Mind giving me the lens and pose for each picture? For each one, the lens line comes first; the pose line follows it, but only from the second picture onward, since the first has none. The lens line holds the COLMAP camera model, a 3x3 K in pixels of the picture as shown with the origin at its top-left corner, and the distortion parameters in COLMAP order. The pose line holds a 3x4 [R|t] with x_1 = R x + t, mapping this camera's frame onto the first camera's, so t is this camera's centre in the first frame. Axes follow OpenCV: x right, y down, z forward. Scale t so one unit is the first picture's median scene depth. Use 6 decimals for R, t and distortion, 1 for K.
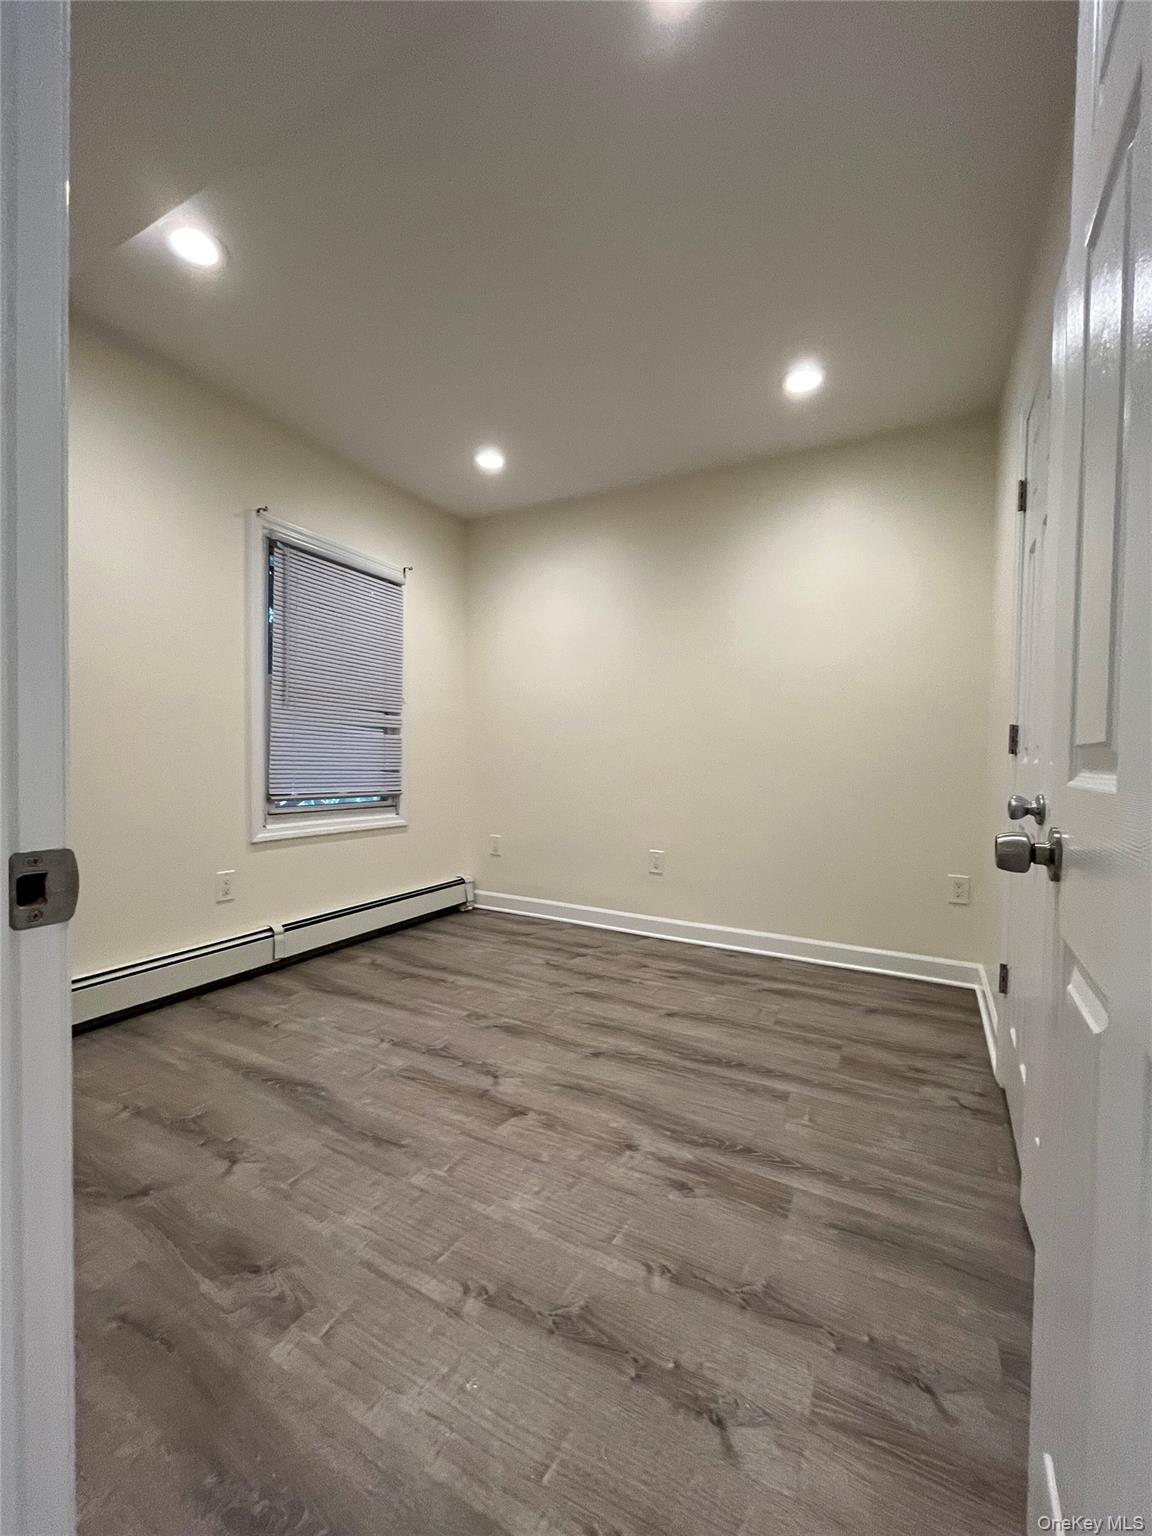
lens RADIAL K [[623.8, 0, 579.6], [0, 623.8, 768.2], [0, 0, 1]] dist [-0.002500, -0.000152]
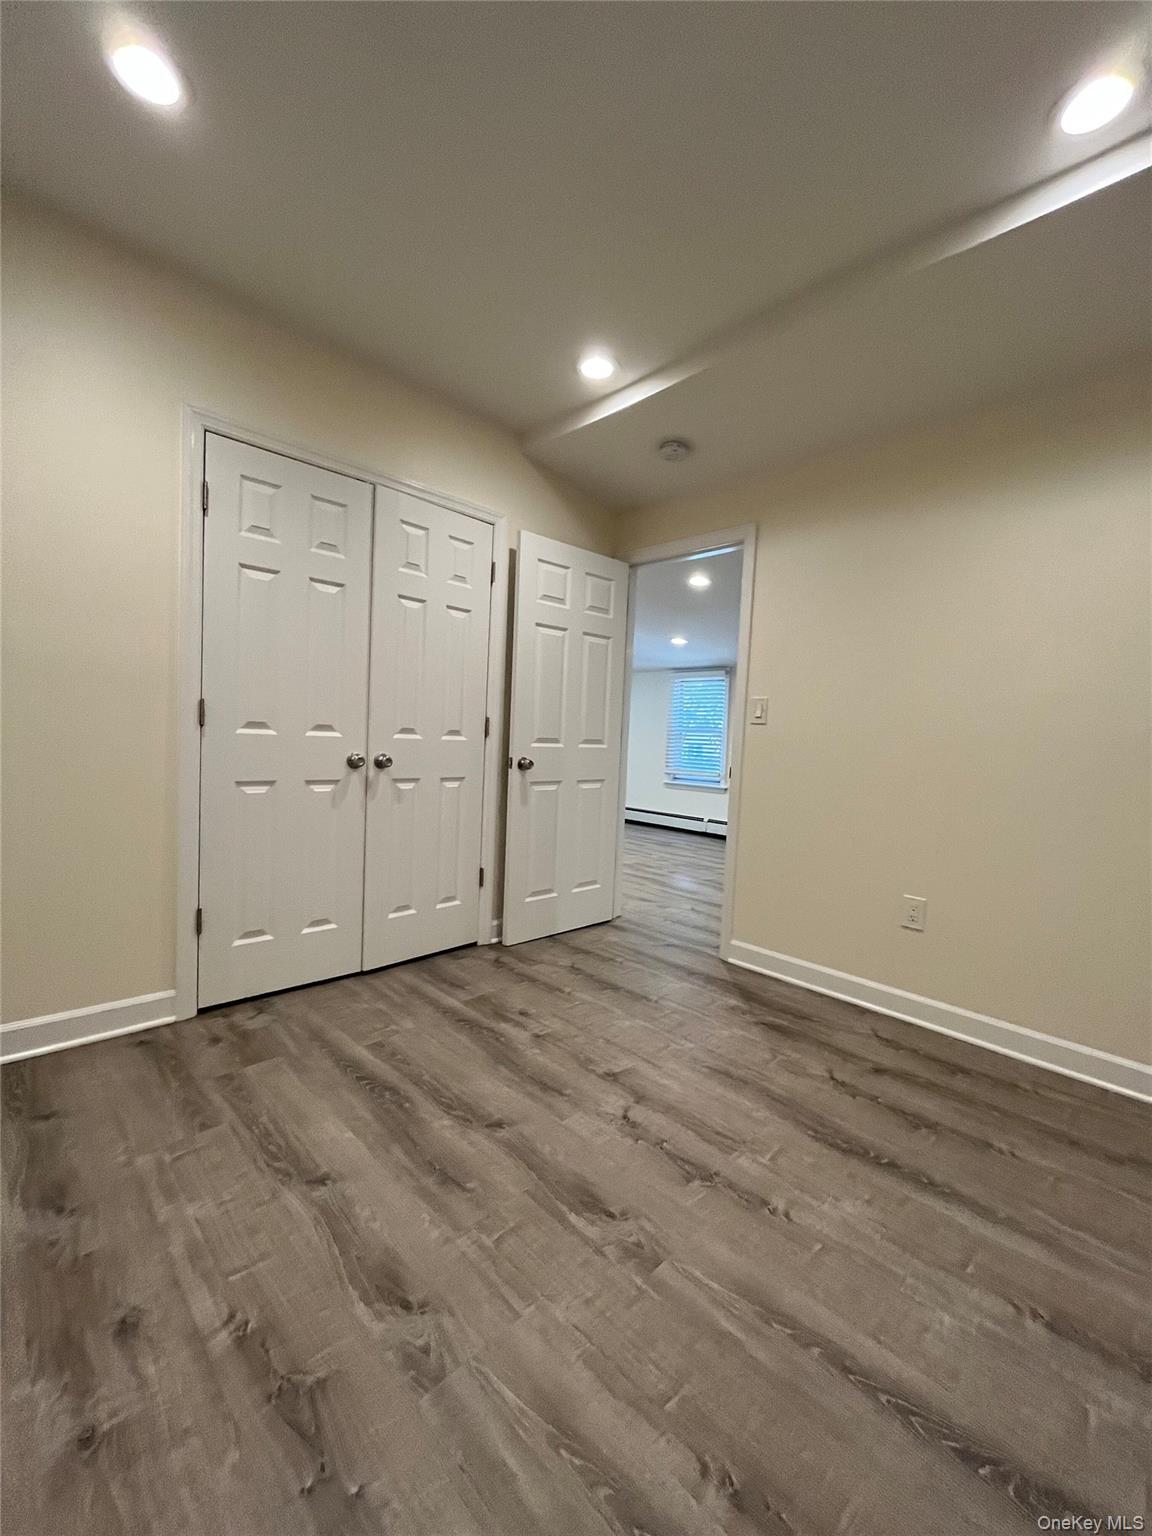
lens RADIAL K [[623.8, 0, 579.6], [0, 623.8, 768.2], [0, 0, 1]] dist [-0.002500, -0.000152]
pose [[-0.954984, -0.075127, 0.286986, -0.287203], [-0.052372, 0.994903, 0.086171, -0.076052], [-0.291997, 0.067262, -0.954051, 1.816782]]
